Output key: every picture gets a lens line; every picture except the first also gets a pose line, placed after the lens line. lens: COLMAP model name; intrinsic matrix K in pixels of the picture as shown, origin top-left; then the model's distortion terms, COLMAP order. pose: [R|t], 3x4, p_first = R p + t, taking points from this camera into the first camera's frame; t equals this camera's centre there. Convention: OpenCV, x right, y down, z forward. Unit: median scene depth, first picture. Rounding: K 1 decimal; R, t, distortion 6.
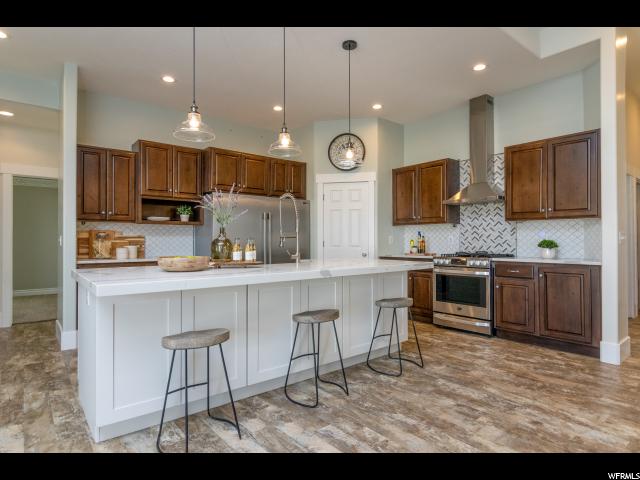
lens RADIAL K [[367.2, 0, 319.4], [0, 367.2, 227.1], [0, 0, 1]] dist [0.003499, 0.000482]
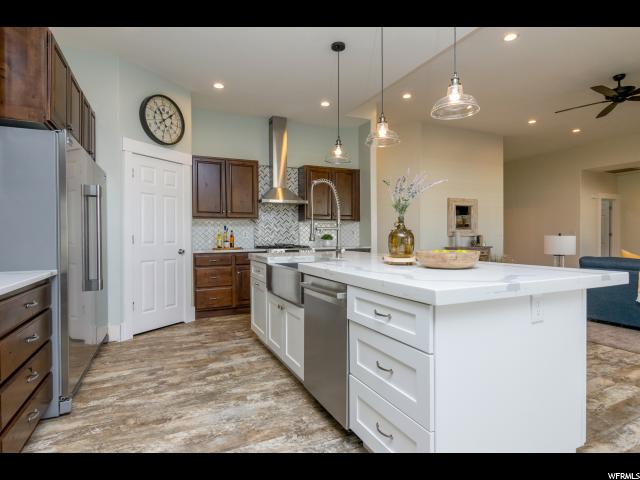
lens RADIAL K [[340.8, 0, 320.0], [0, 340.8, 240.0], [0, 0, 1]] dist [-0.006368, -0.001006]
pose [[0.245004, -0.012957, 0.969436, -0.616506], [-0.031081, 0.999292, 0.021211, 0.024315], [-0.969024, -0.035328, 0.244428, 0.565168]]
